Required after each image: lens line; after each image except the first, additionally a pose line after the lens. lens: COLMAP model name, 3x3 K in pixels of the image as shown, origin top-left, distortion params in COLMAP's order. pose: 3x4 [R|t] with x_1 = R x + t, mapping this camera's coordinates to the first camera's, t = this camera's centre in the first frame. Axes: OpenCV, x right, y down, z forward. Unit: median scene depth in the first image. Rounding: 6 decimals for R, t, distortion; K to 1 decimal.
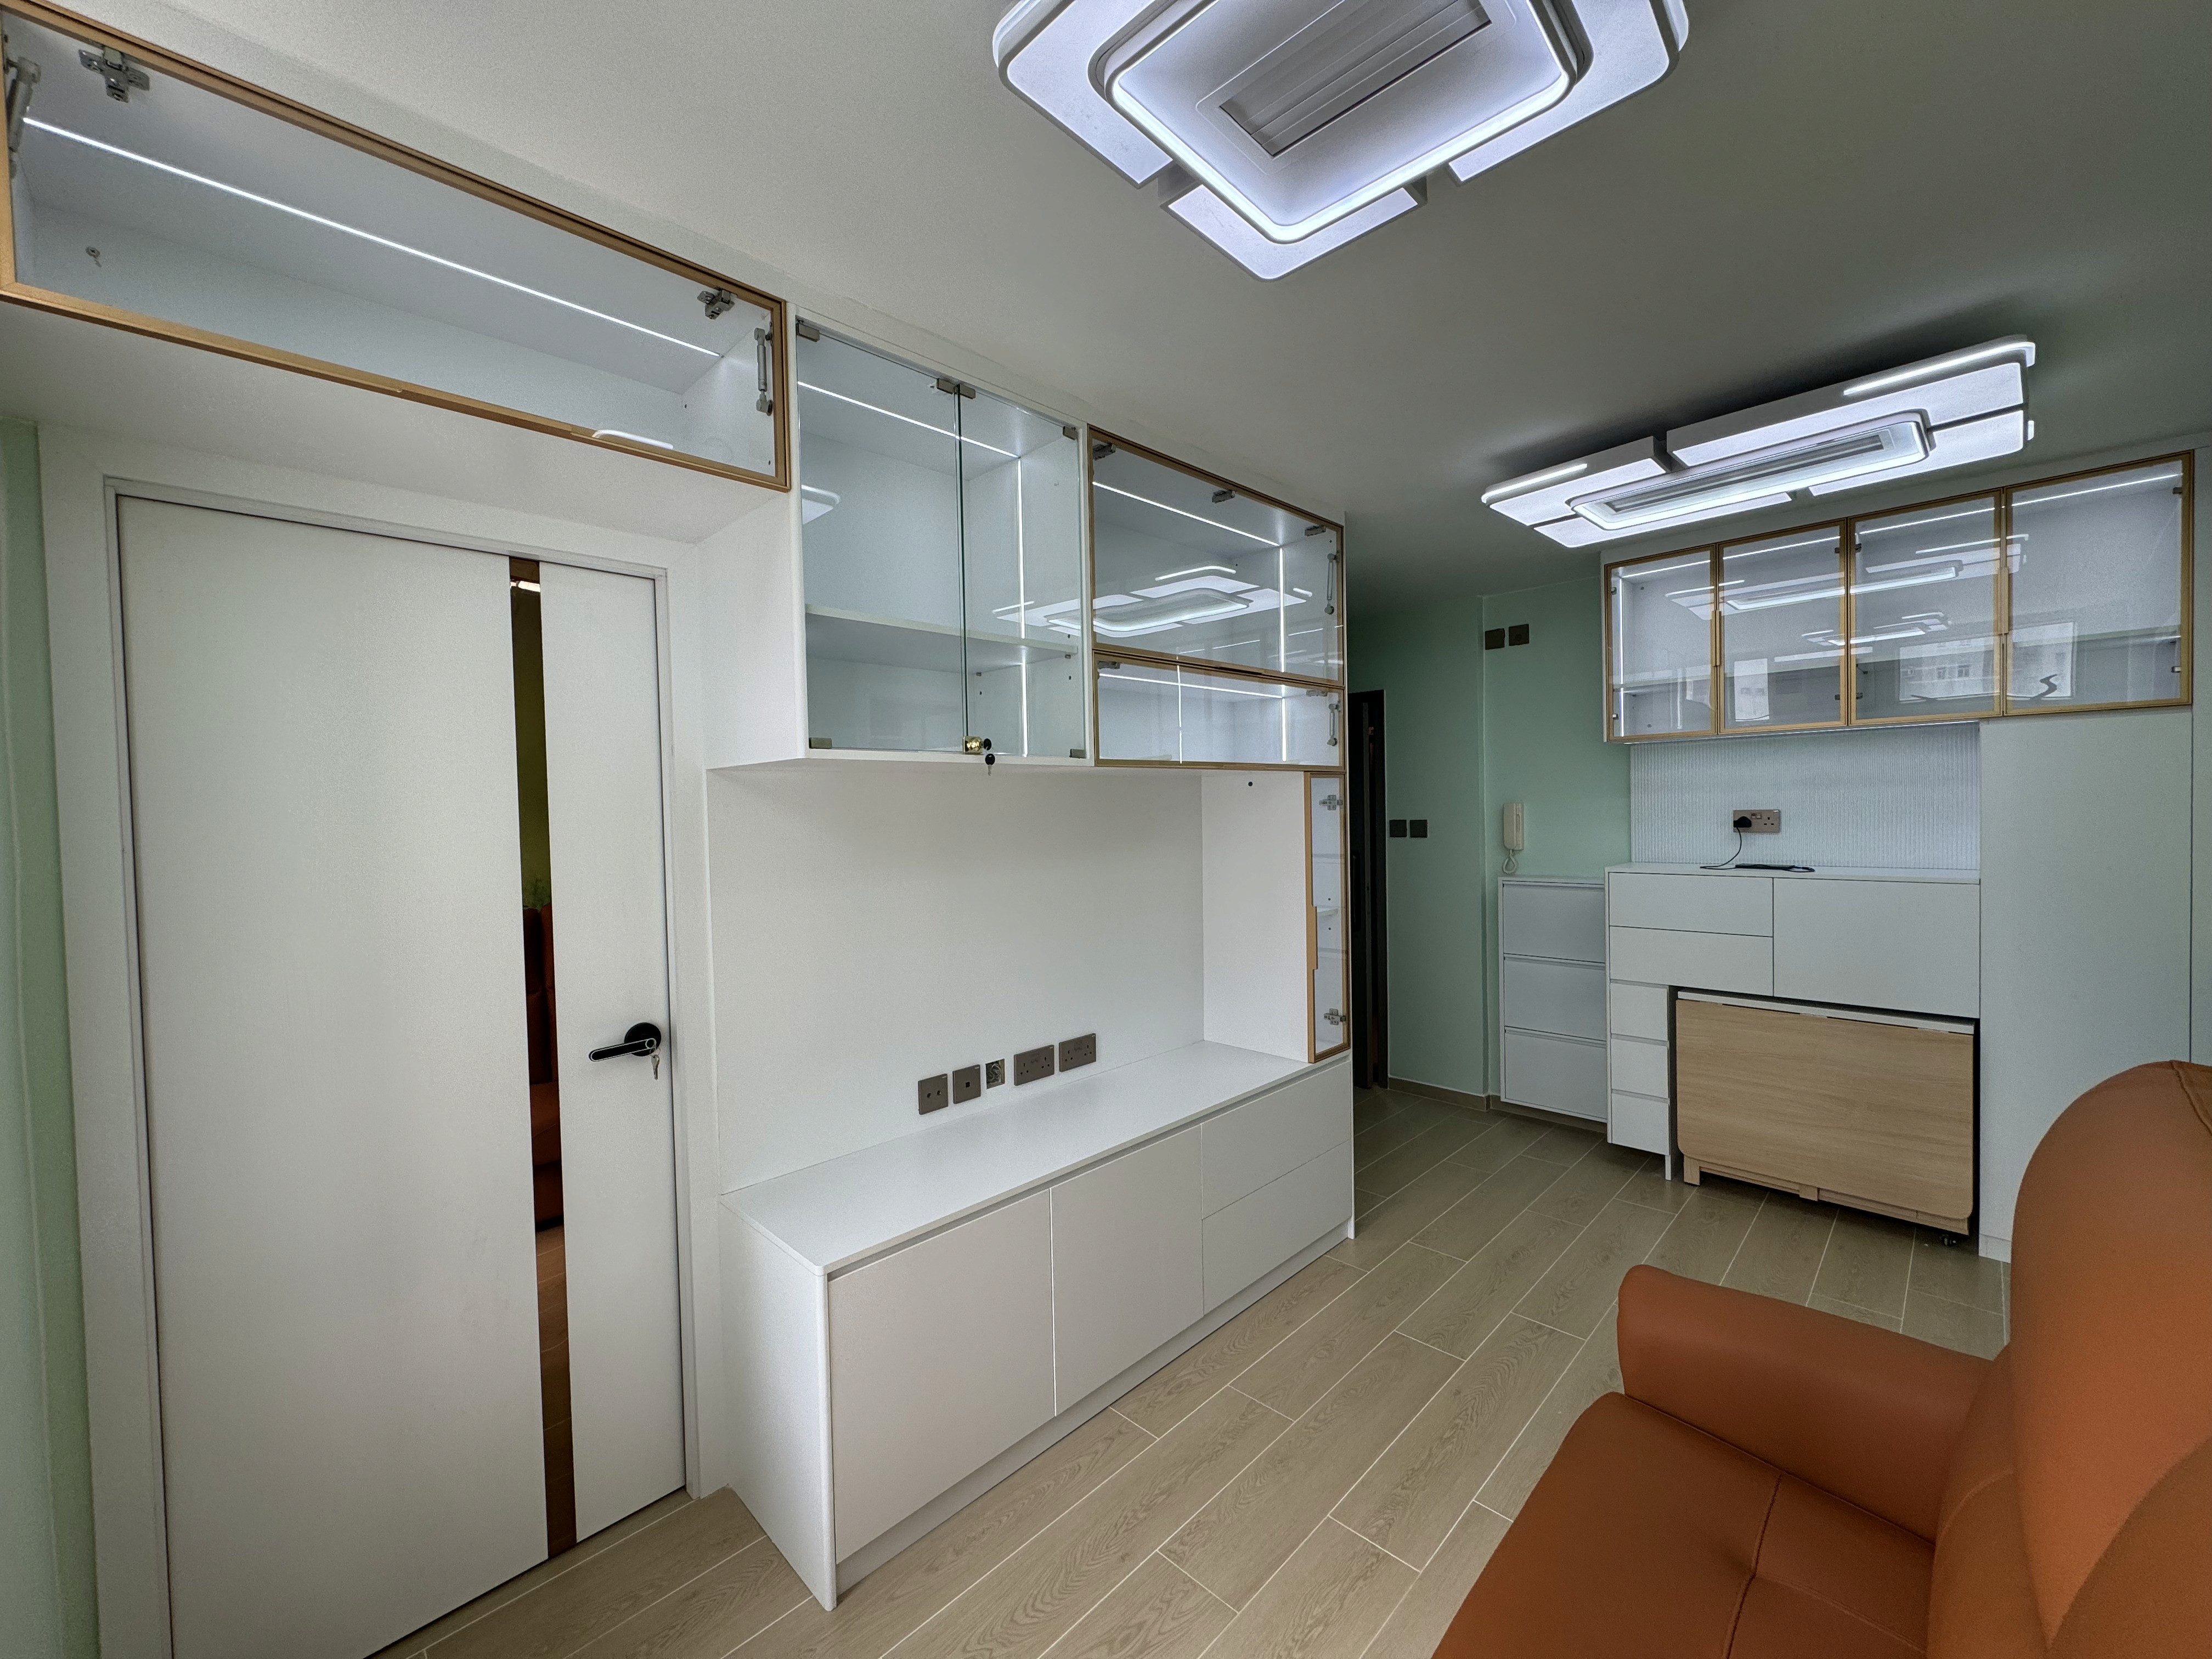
lens RADIAL K [[890.0, 0, 1107.3], [0, 890.0, 833.9], [0, 0, 1]] dist [-0.006886, 0.001268]
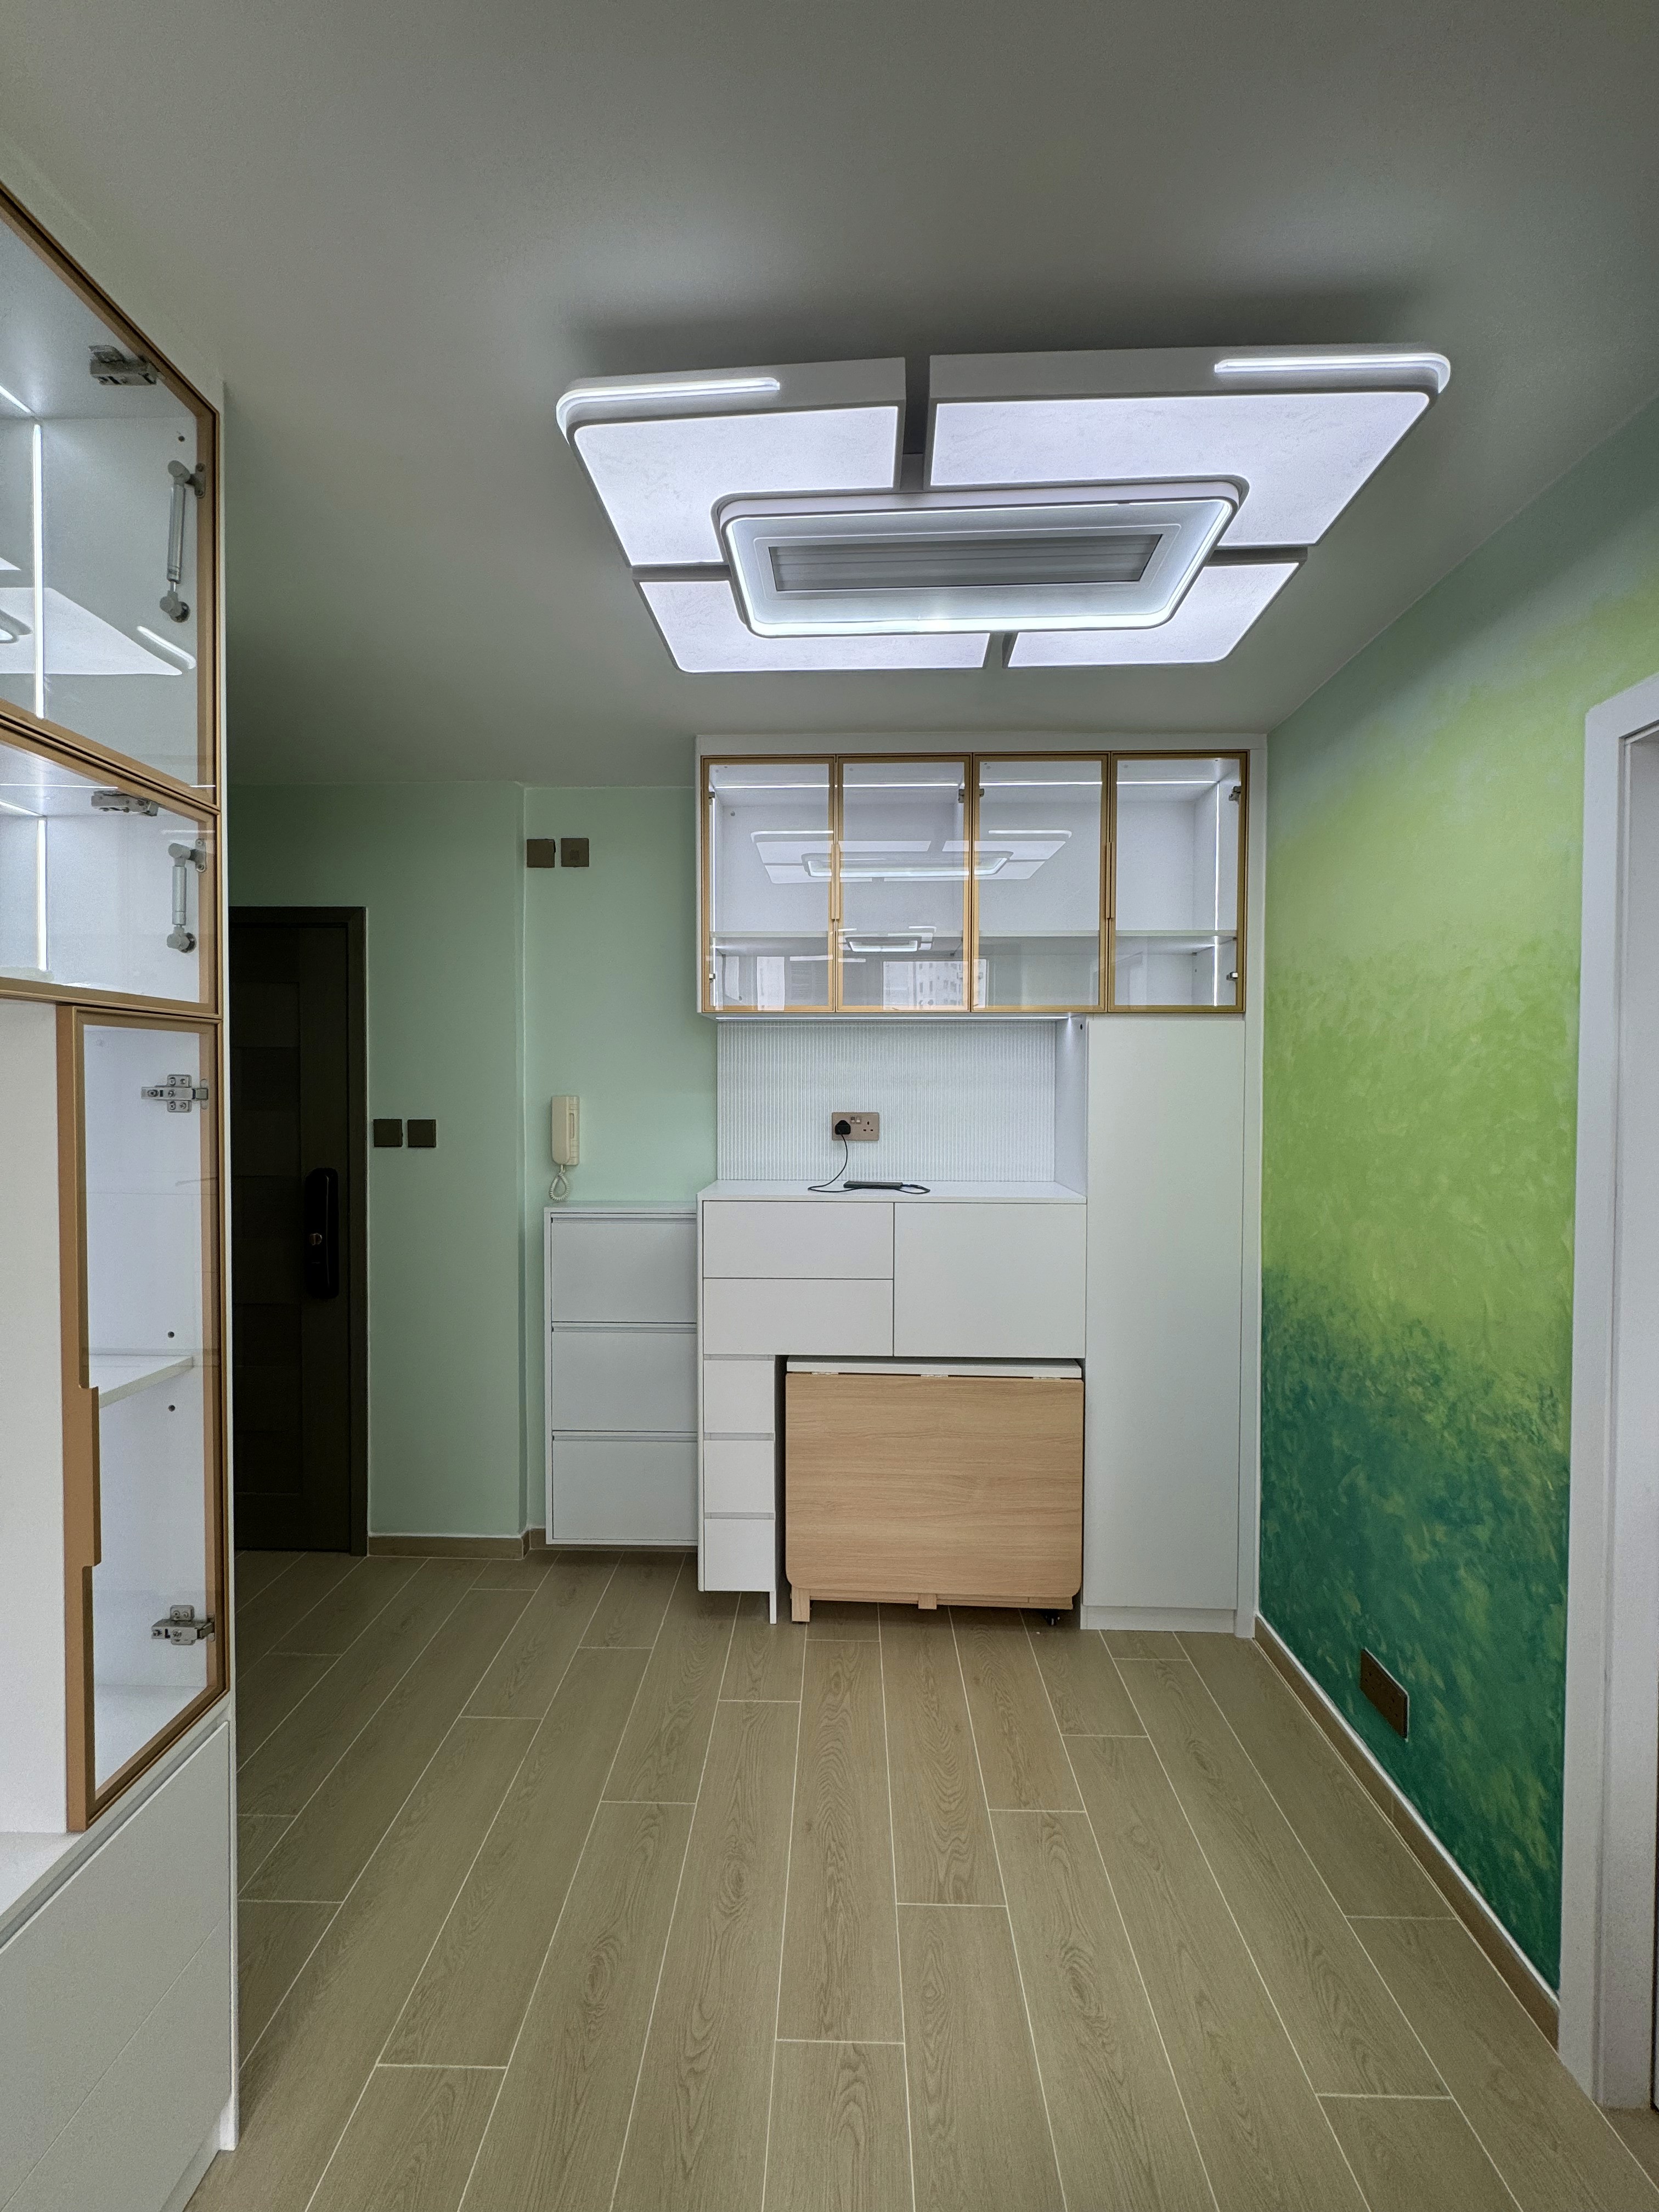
lens RADIAL K [[890.0, 0, 824.9], [0, 890.0, 1106.3], [0, 0, 1]] dist [-0.006886, 0.001268]
pose [[0.733010, 0.011276, 0.680124, 0.167438], [-0.001670, 0.999889, -0.014777, -0.020924], [-0.680216, 0.009696, 0.732948, 0.439615]]
